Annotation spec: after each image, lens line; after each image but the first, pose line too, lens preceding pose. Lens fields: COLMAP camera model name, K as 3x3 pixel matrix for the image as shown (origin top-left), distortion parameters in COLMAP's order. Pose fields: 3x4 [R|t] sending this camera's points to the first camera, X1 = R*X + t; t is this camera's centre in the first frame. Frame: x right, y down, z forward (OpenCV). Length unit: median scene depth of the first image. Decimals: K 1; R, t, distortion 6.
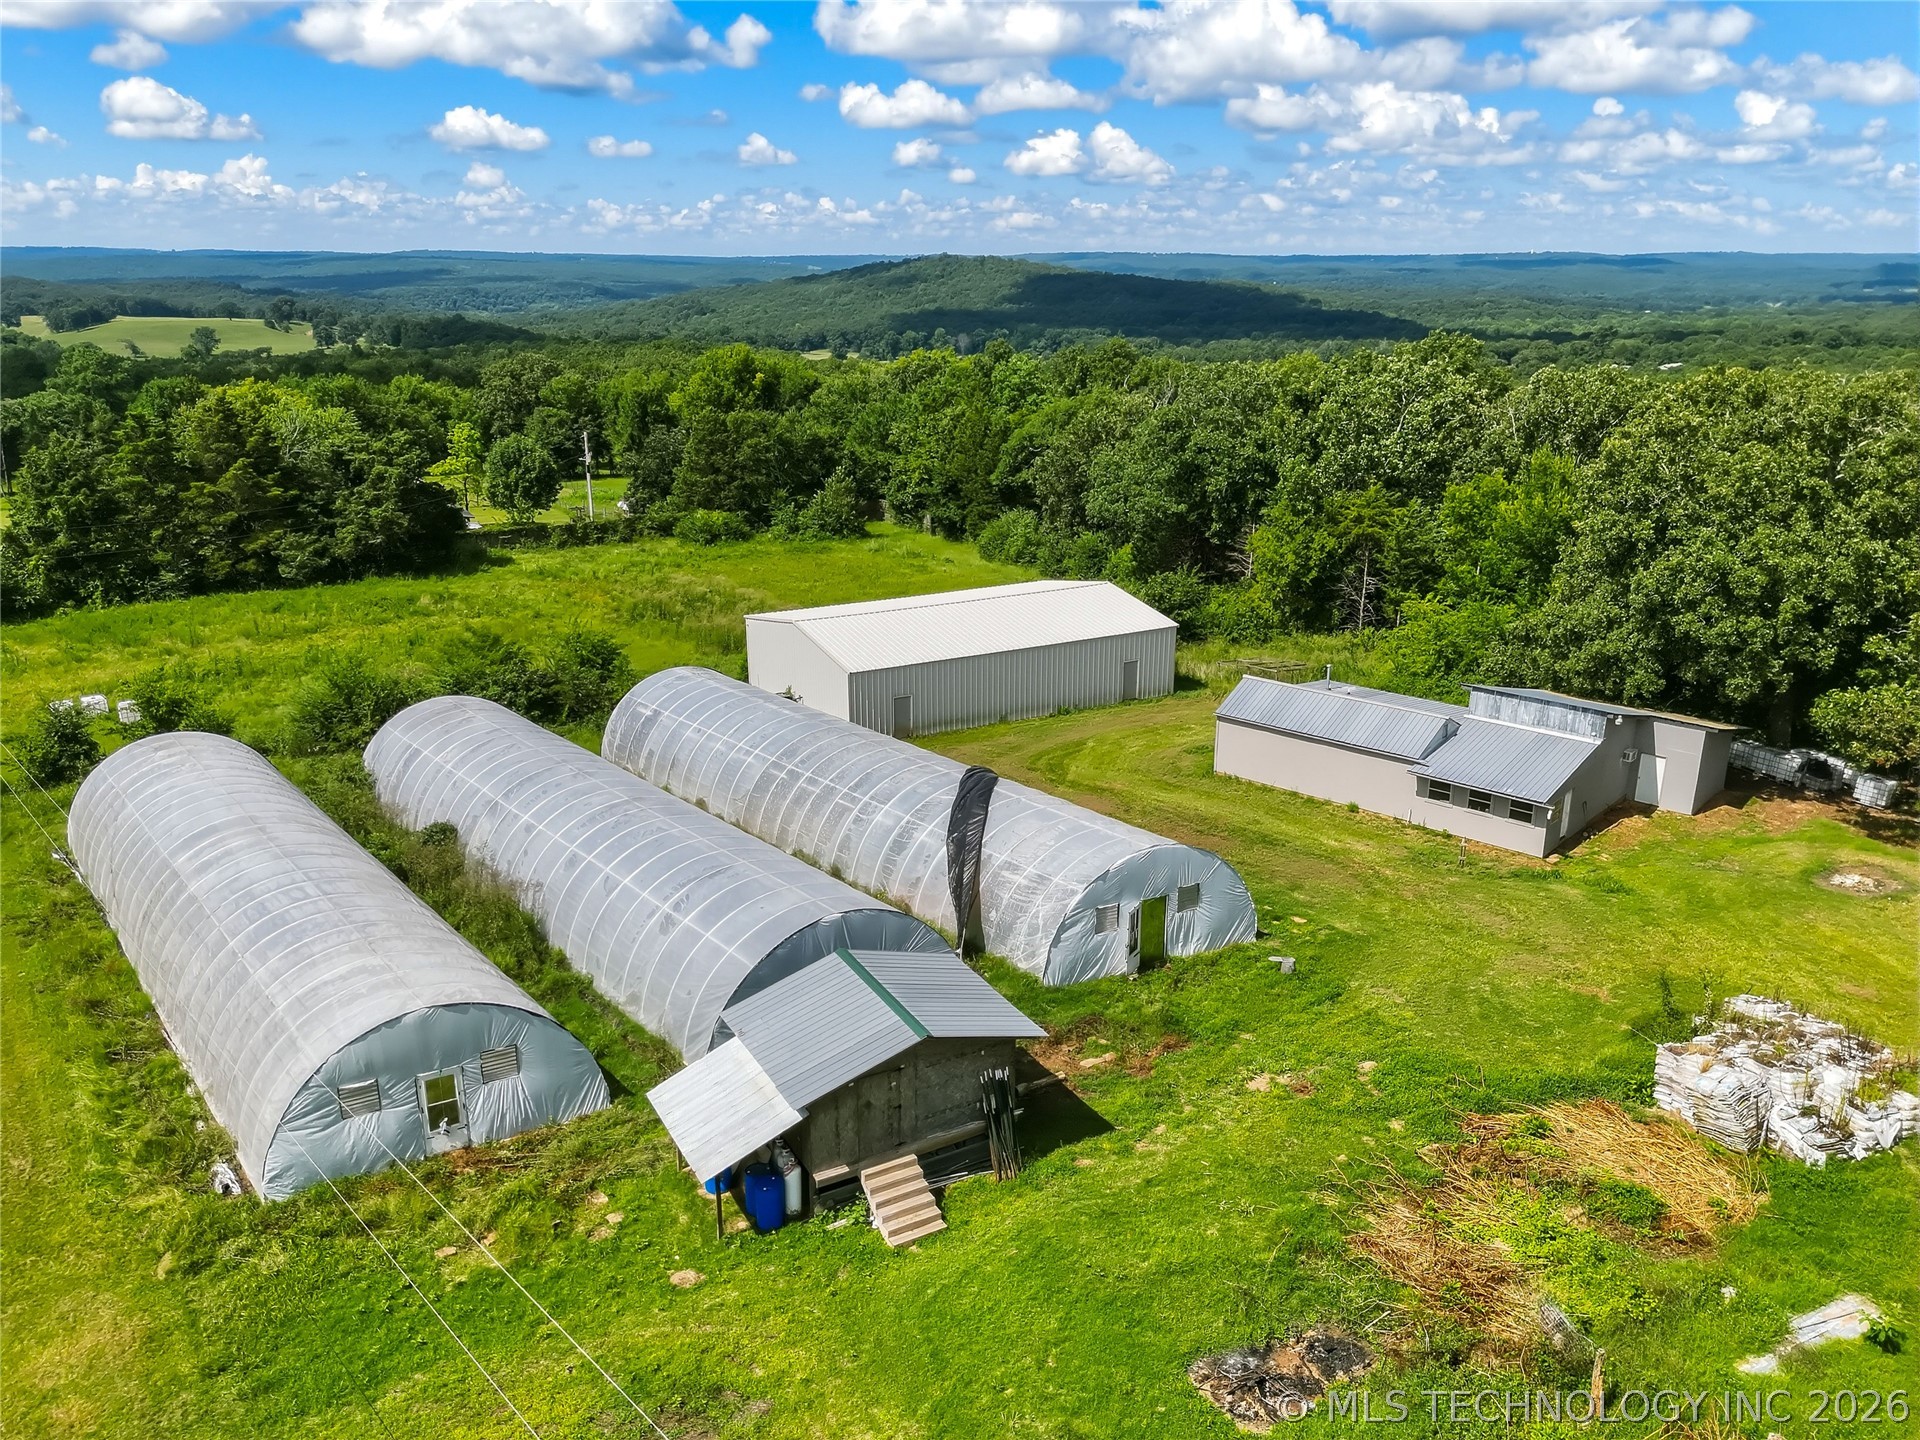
lens RADIAL K [[1410.3, 0, 950.1], [0, 1410.3, 724.8], [0, 0, 1]] dist [0.060129, -0.065864]
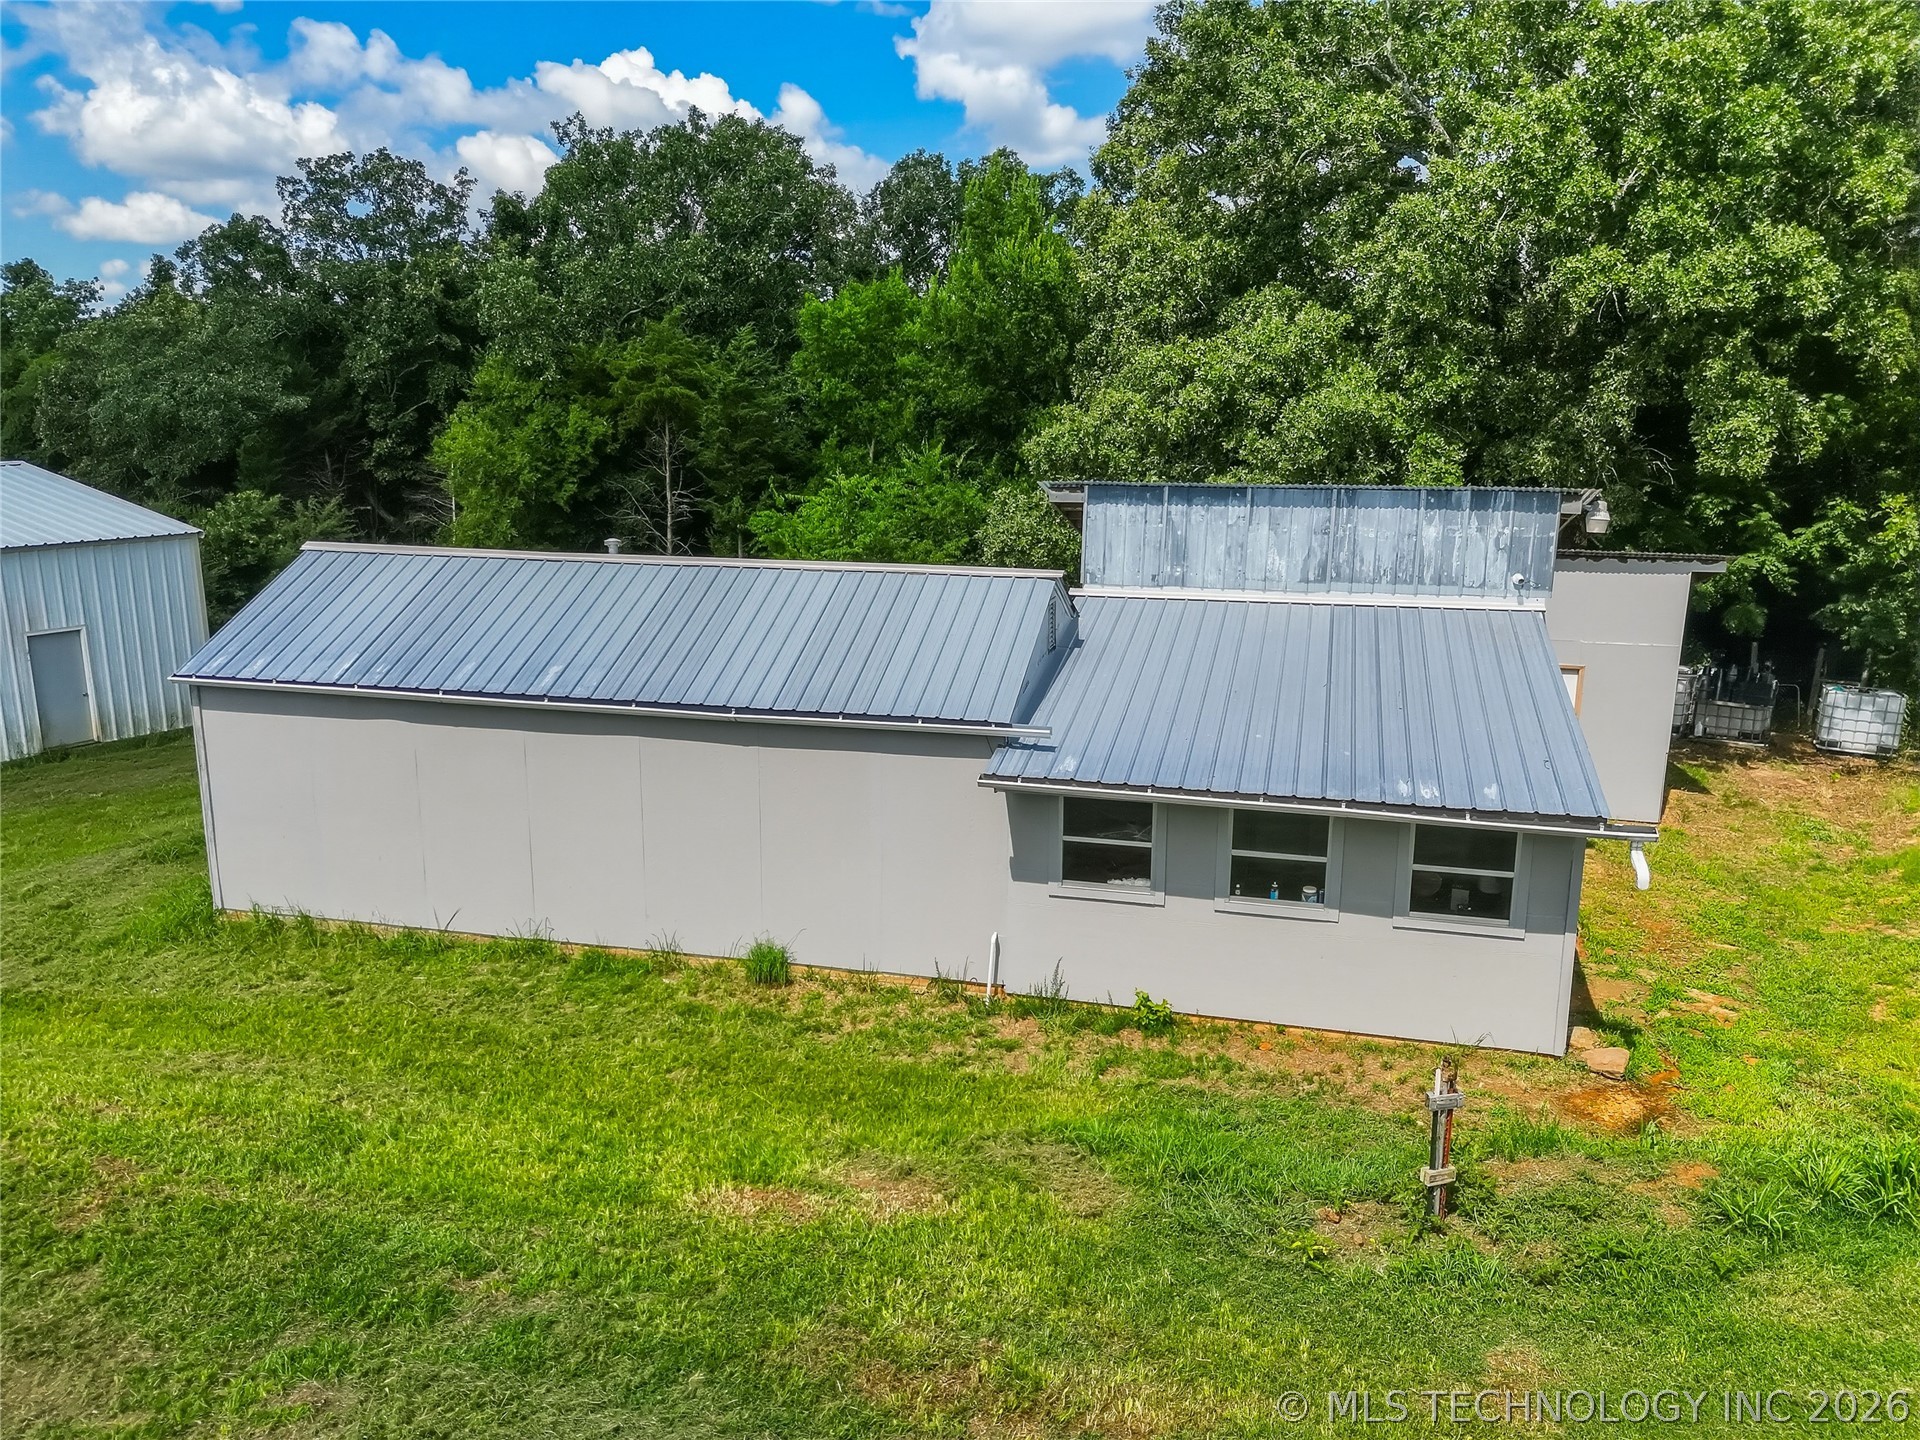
lens RADIAL K [[1410.3, 0, 950.1], [0, 1410.3, 724.8], [0, 0, 1]] dist [0.060129, -0.065864]
pose [[0.880263, -0.096139, 0.464643, 0.189138], [0.136139, 0.989259, -0.053226, 0.032103], [-0.454535, 0.110109, 0.883897, 0.715682]]
